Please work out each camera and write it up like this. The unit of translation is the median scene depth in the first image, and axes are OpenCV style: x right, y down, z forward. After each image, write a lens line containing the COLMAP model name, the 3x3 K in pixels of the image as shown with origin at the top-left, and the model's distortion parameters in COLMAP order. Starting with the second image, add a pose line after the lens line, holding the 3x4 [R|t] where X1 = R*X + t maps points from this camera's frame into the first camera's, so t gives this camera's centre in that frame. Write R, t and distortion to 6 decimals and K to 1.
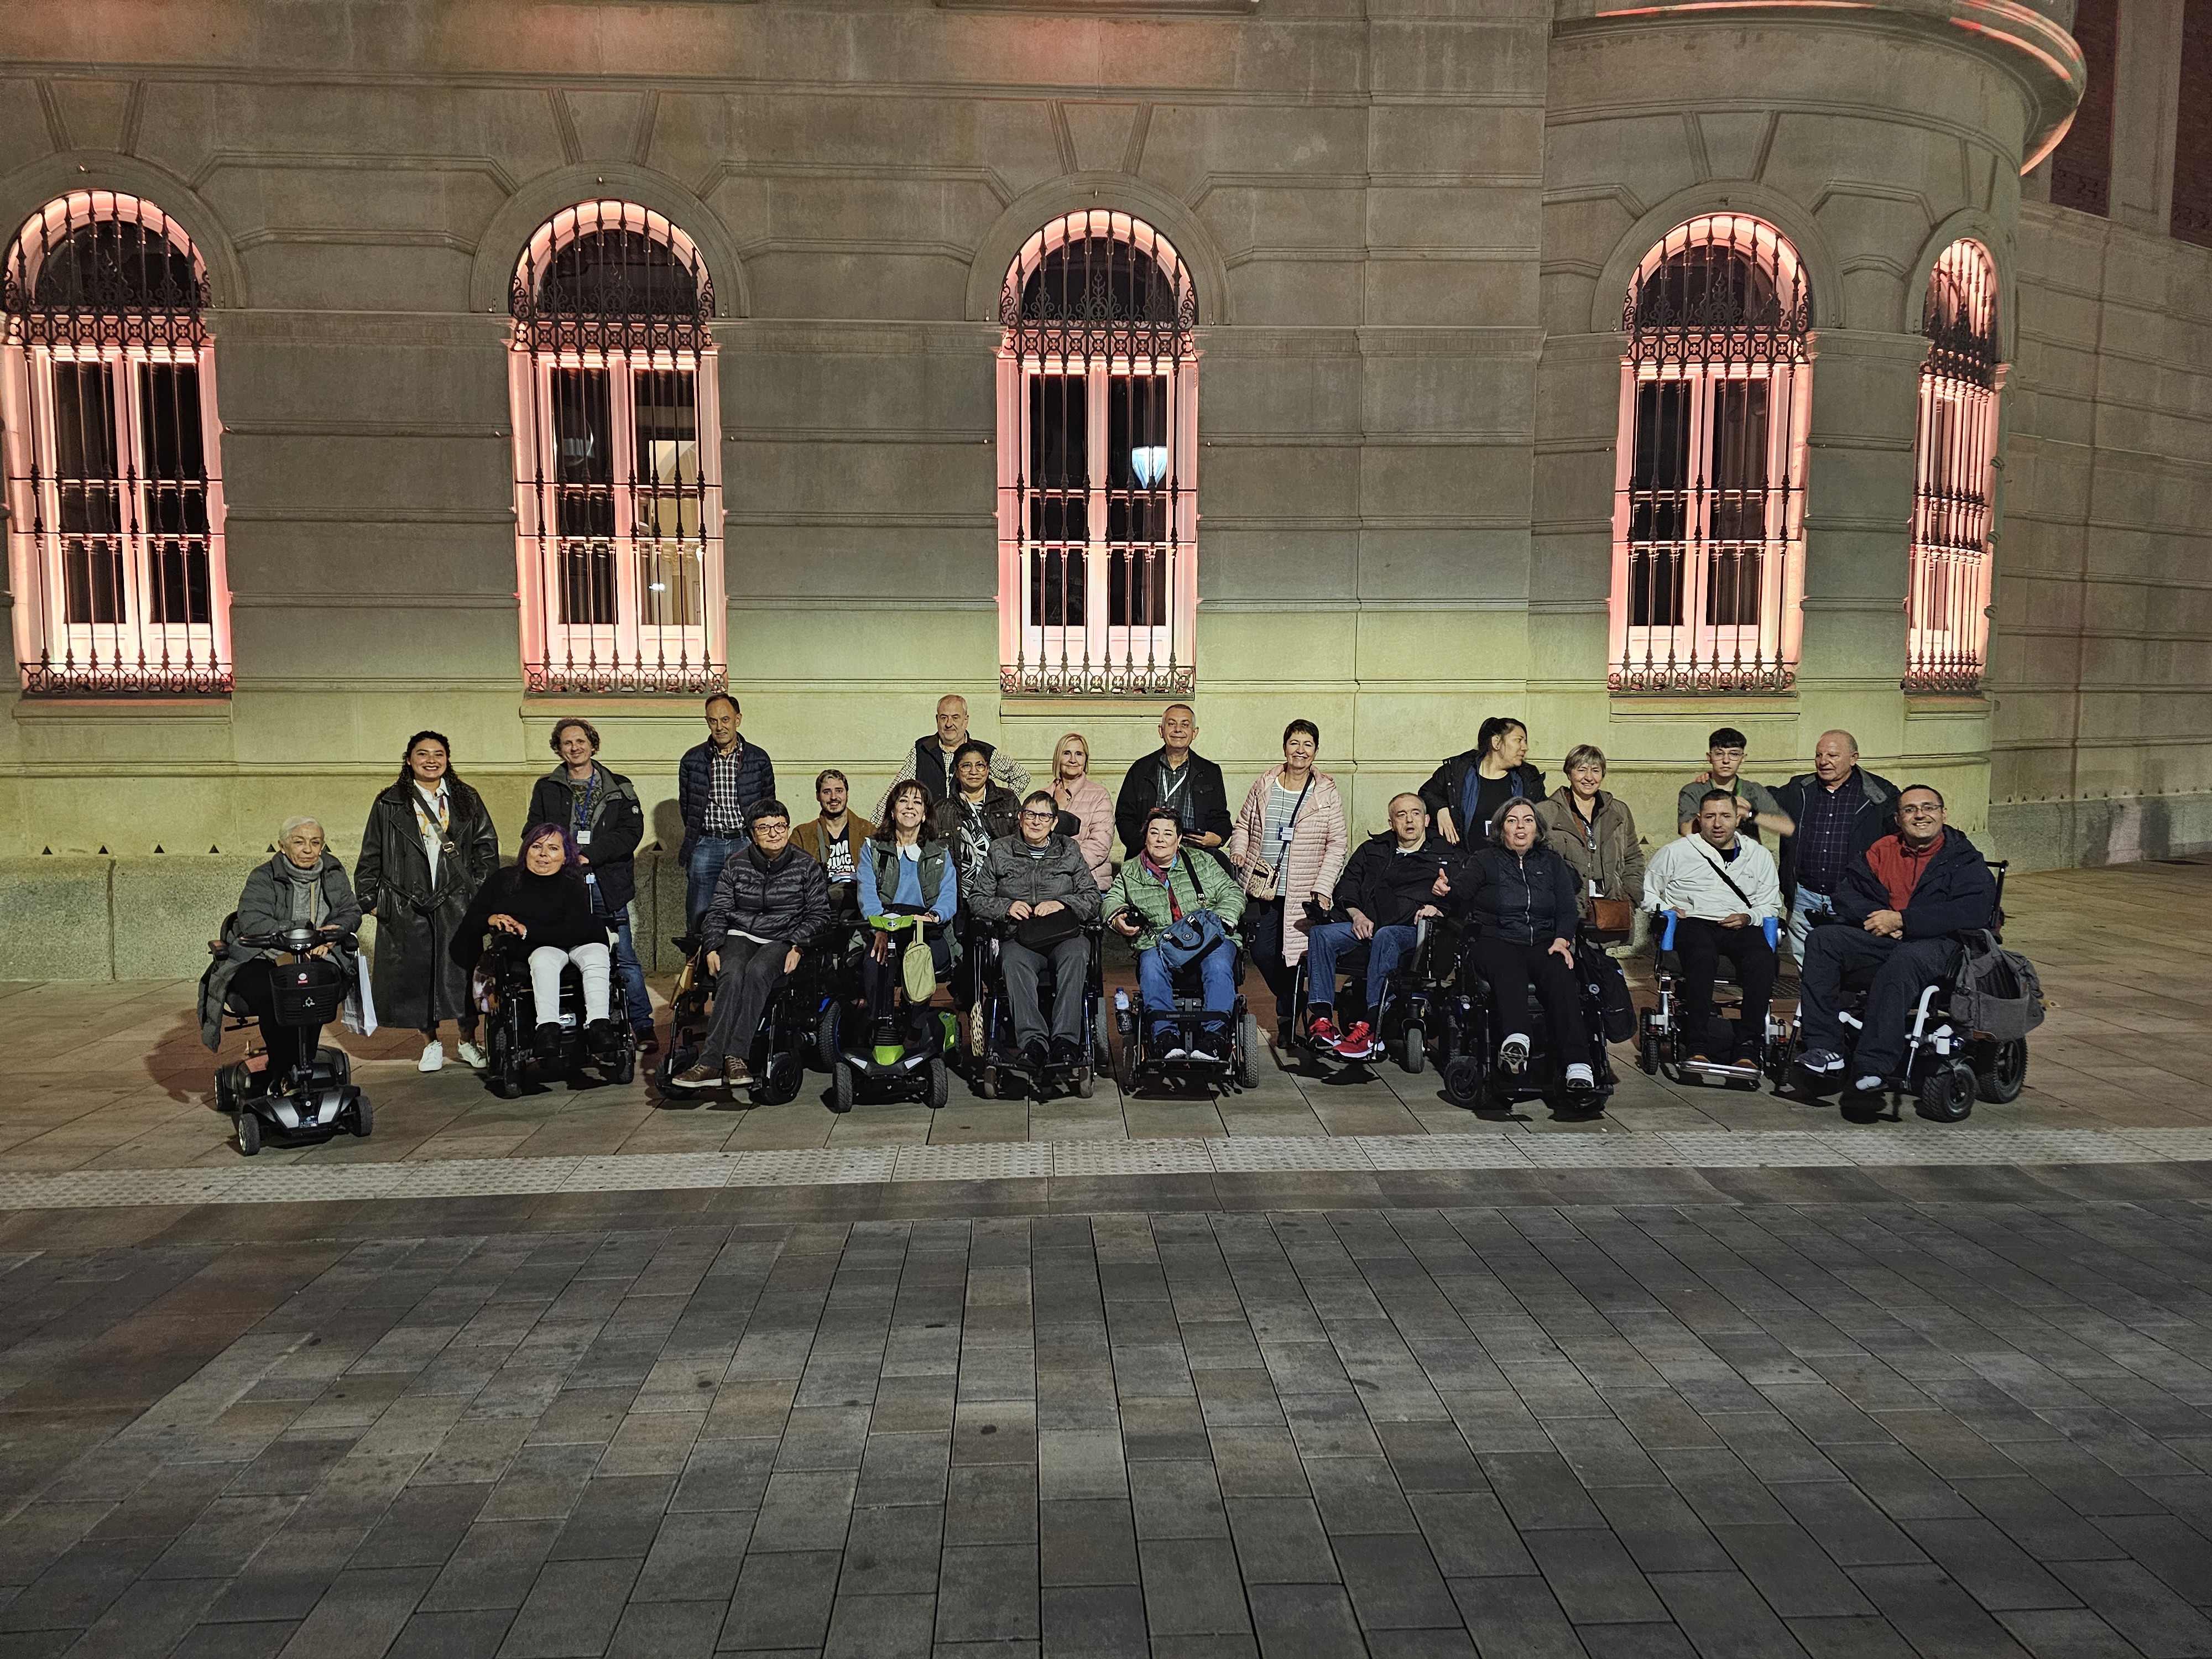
lens RADIAL K [[1500.7, 0, 1120.1], [0, 1500.7, 837.4], [0, 0, 1]] dist [0.068443, -0.052775]
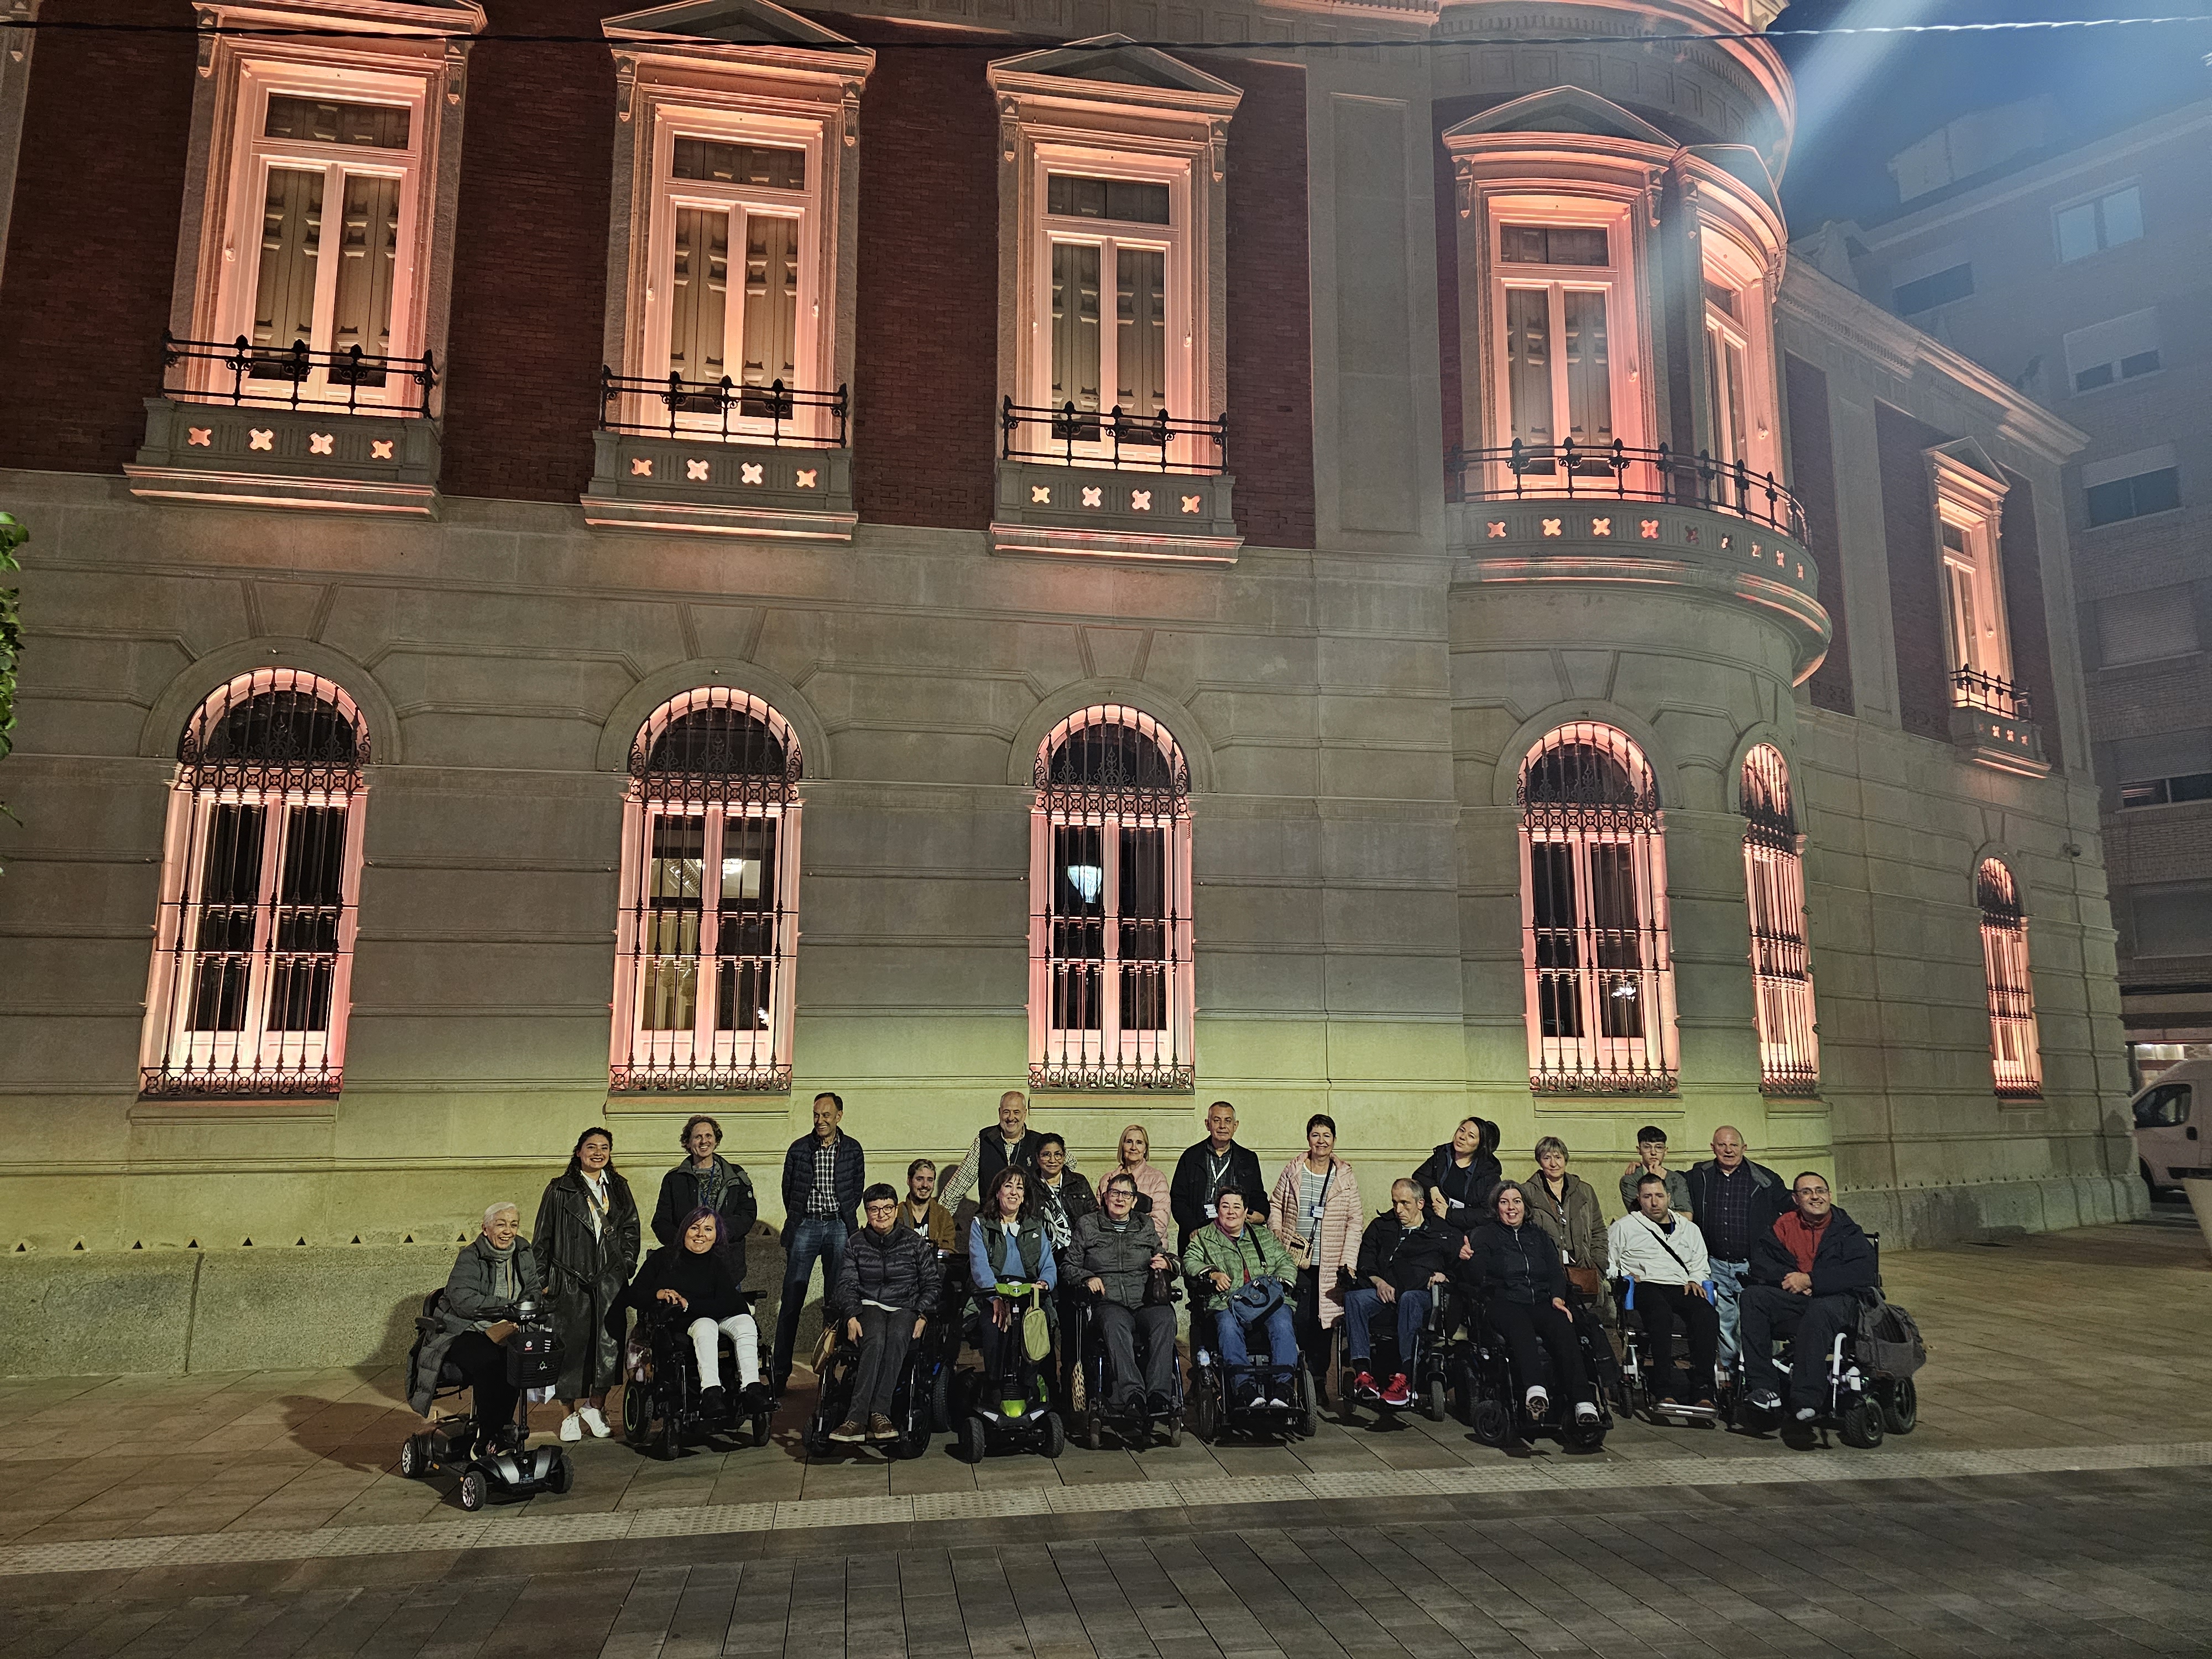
lens RADIAL K [[1500.7, 0, 1130.3], [0, 1500.7, 825.7], [0, 0, 1]] dist [0.068443, -0.052775]
pose [[0.993342, 0.022507, 0.112981, -0.143802], [0.007571, 0.965855, -0.258972, 0.008419], [-0.114952, 0.258104, 0.959254, -0.181622]]
